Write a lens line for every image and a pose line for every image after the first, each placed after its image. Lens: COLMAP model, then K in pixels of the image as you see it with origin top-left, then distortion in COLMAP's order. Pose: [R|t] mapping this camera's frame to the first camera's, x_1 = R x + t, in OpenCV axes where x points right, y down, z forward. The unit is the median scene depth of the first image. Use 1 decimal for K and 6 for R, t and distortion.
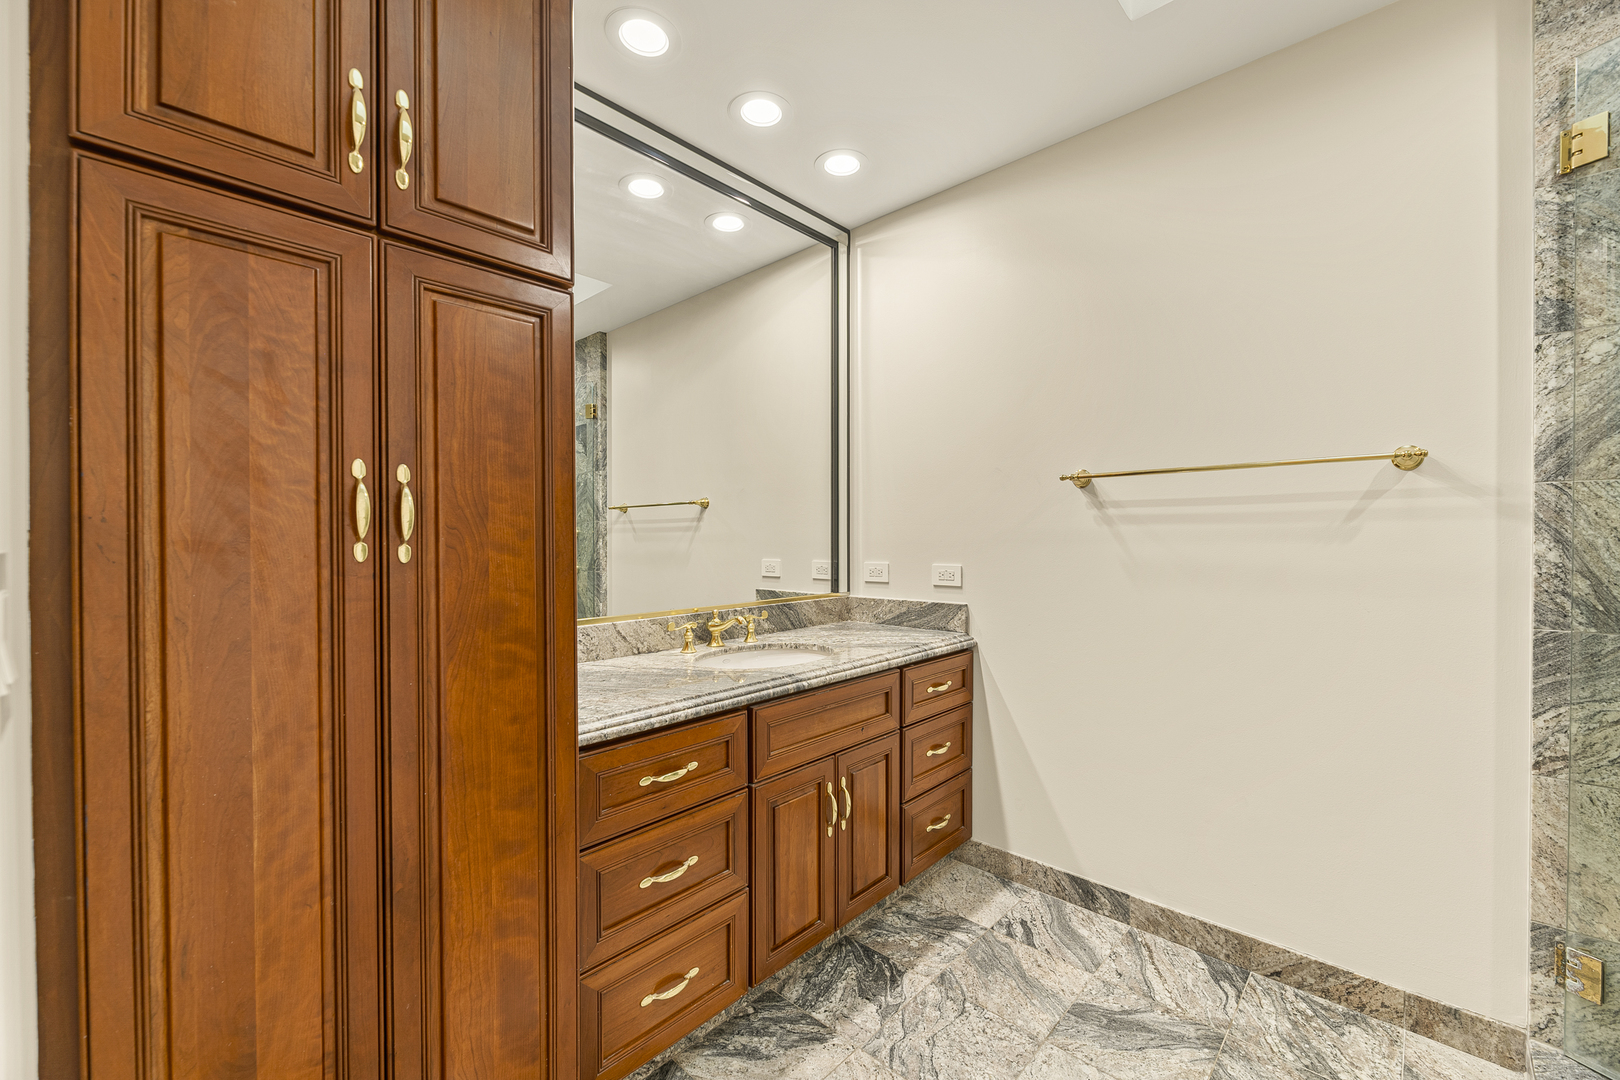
lens RADIAL K [[653.2, 0, 818.6], [0, 653.2, 538.4], [0, 0, 1]] dist [0.005845, -0.002283]
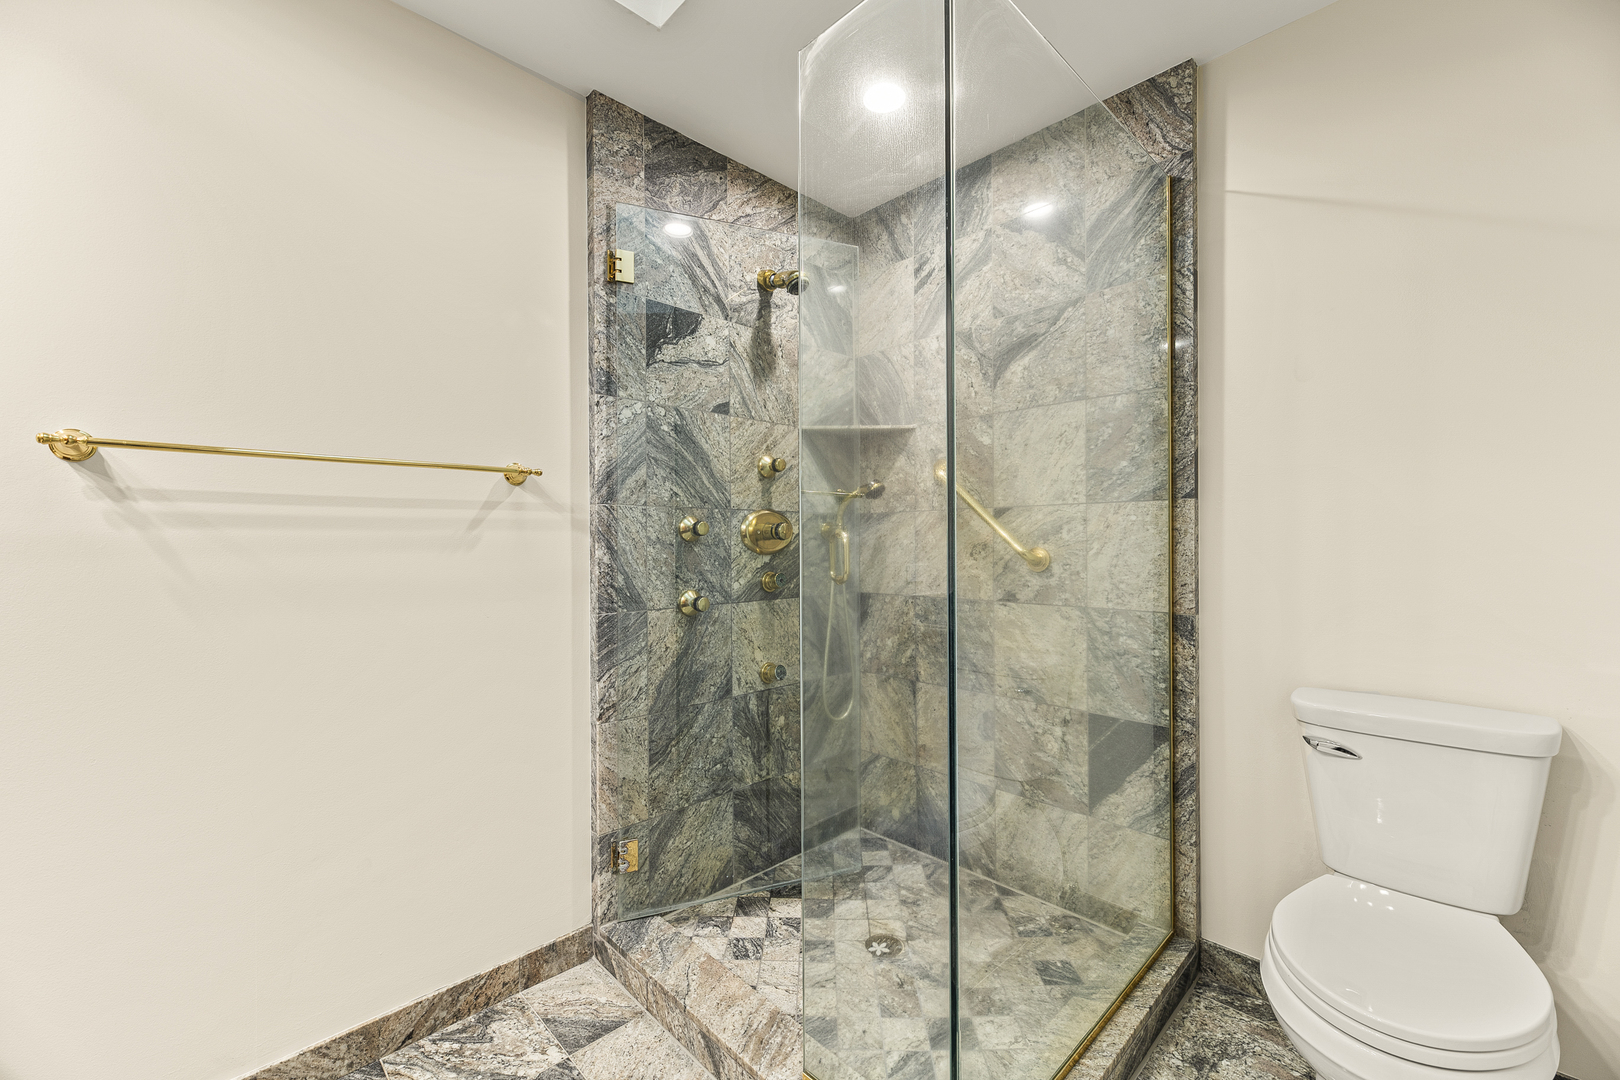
lens RADIAL K [[653.2, 0, 818.5], [0, 653.2, 540.7], [0, 0, 1]] dist [0.005845, -0.002283]
pose [[0.041162, 0.005075, 0.999140, -0.199985], [0.006773, 0.999963, -0.005358, -0.000669], [-0.999130, 0.006987, 0.041127, 0.473104]]
